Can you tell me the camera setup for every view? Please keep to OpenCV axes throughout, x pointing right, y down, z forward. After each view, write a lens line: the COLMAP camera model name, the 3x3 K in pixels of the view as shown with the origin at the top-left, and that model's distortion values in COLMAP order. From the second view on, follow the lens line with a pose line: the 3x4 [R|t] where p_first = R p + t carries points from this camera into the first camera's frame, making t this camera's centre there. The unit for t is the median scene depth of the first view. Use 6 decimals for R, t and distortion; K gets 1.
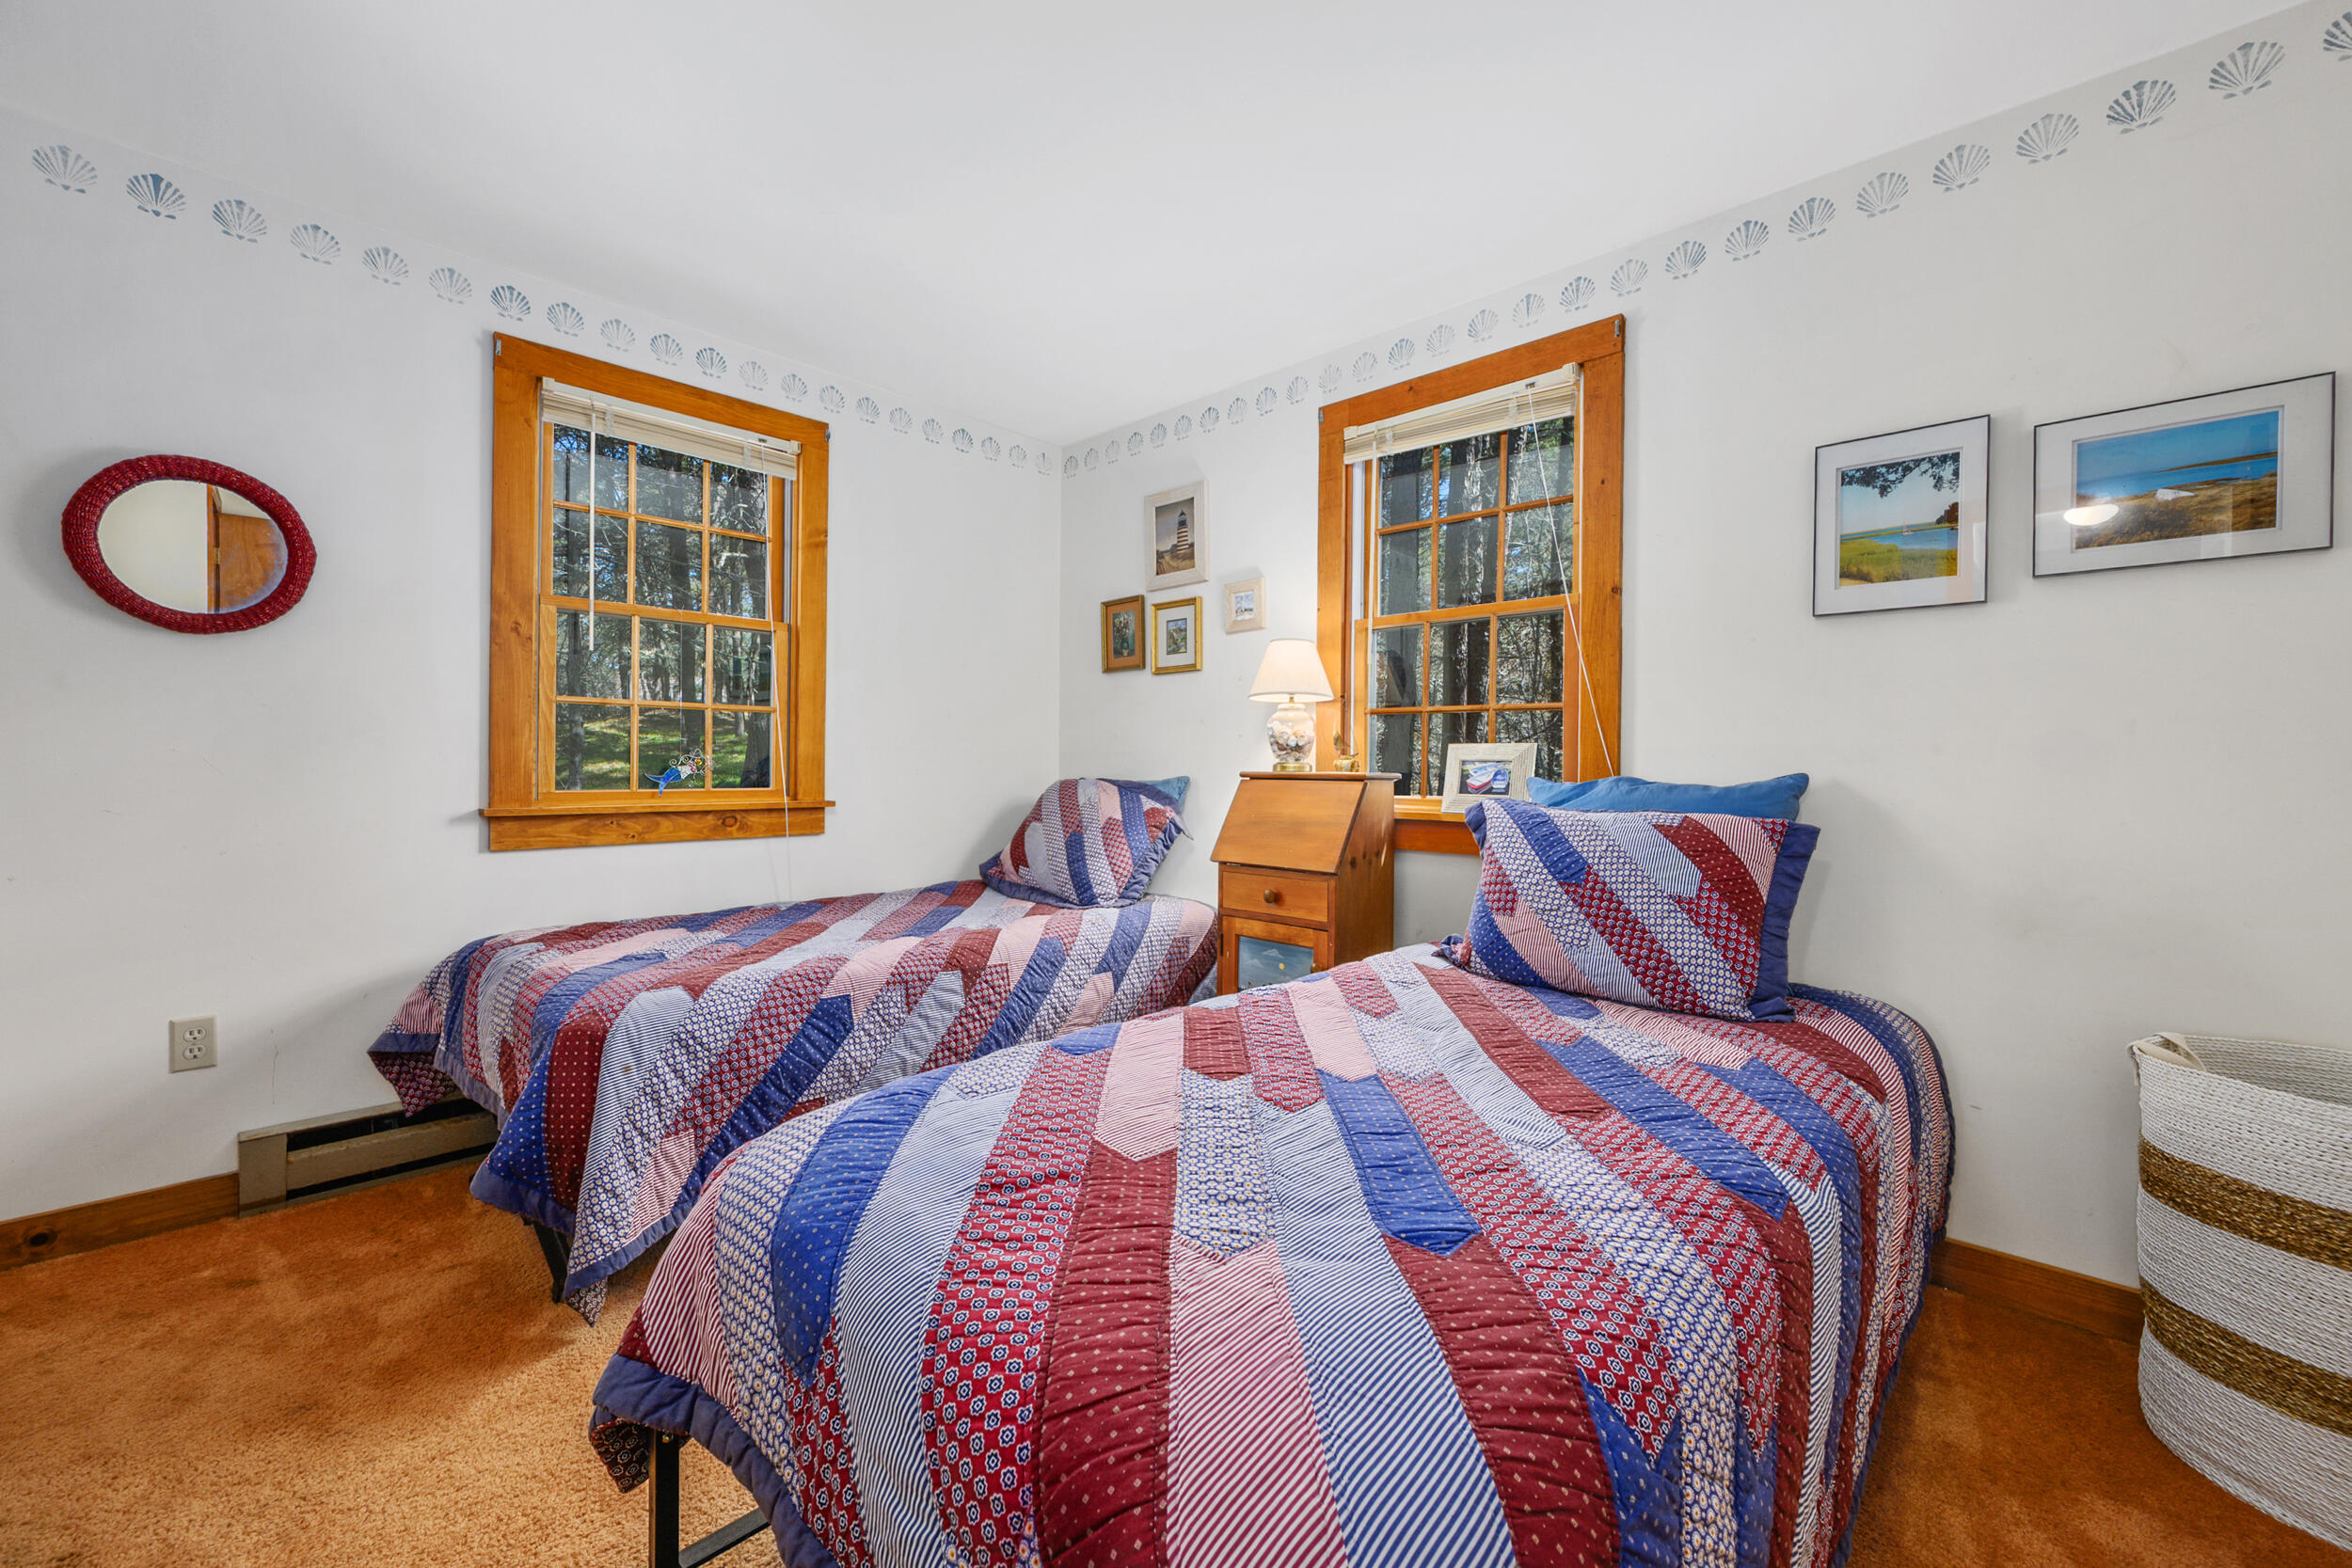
lens RADIAL K [[928.3, 0, 1179.5], [0, 928.3, 768.5], [0, 0, 1]] dist [0.000174, 0.000040]
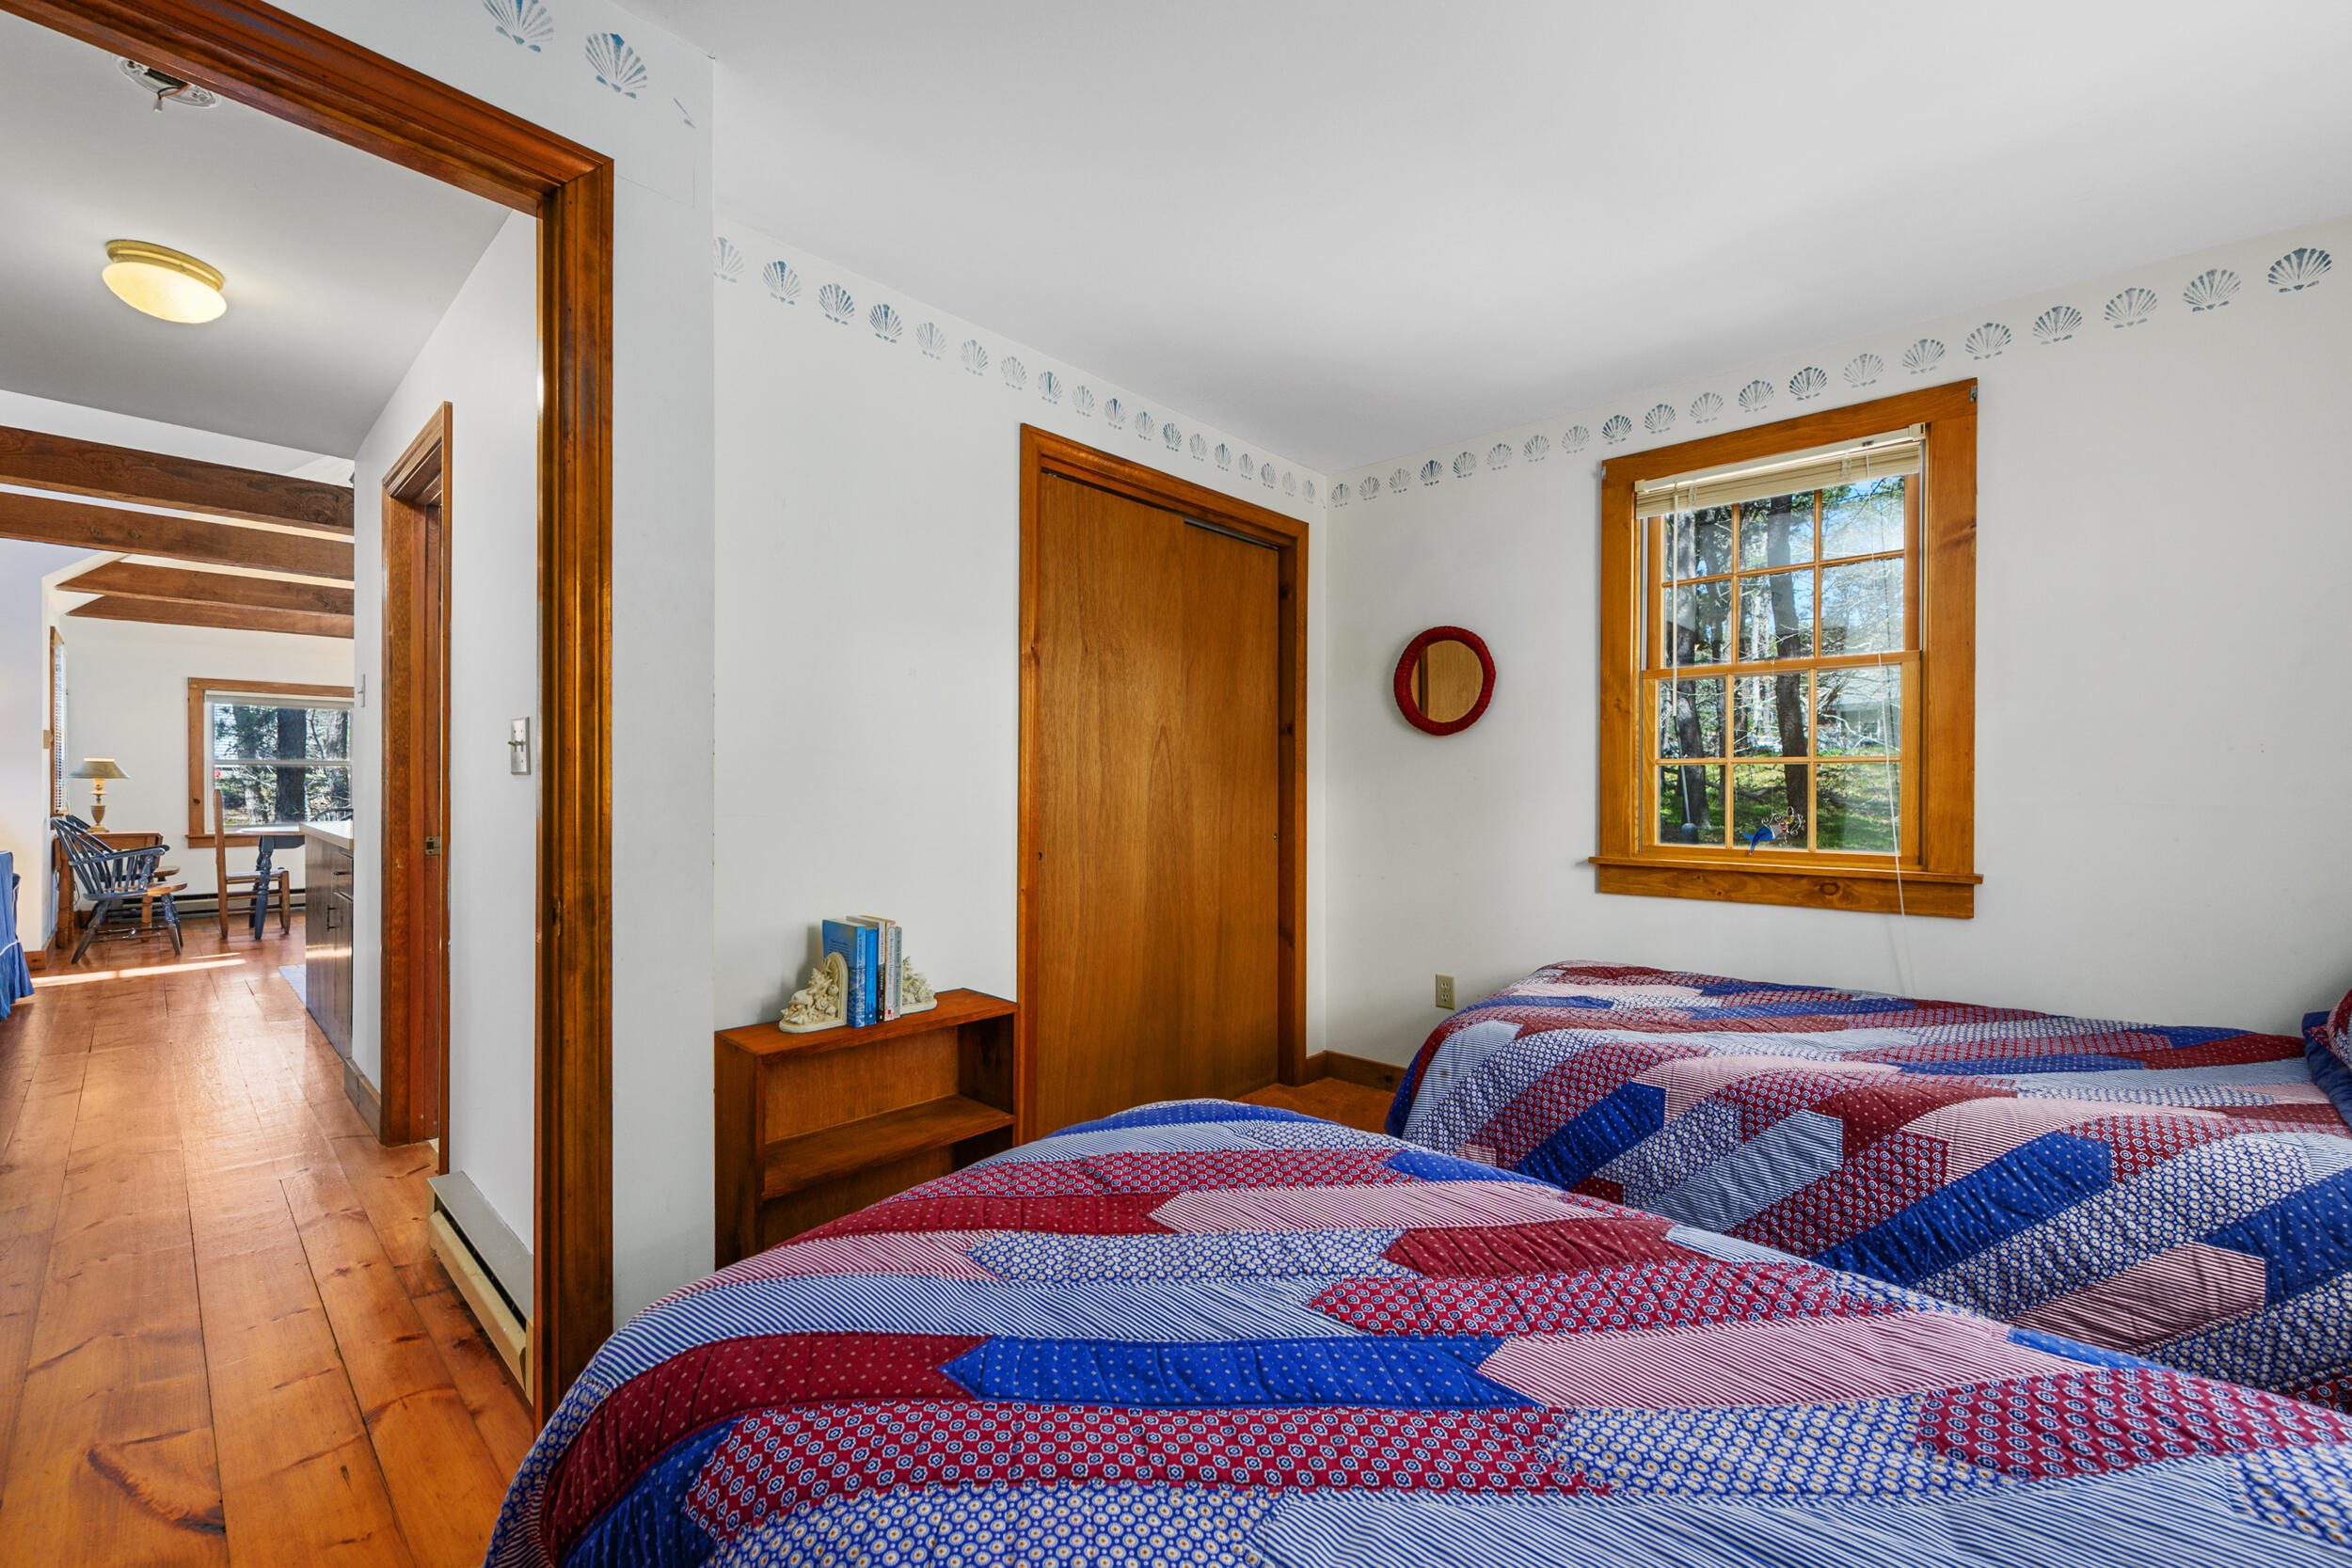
lens RADIAL K [[928.3, 0, 1182.5], [0, 928.3, 791.3], [0, 0, 1]] dist [0.000174, 0.000040]
pose [[0.039429, -0.002754, -0.999219, 0.436377], [-0.006004, 0.999977, -0.002993, -0.034397], [0.999204, 0.006117, 0.039411, 0.403999]]
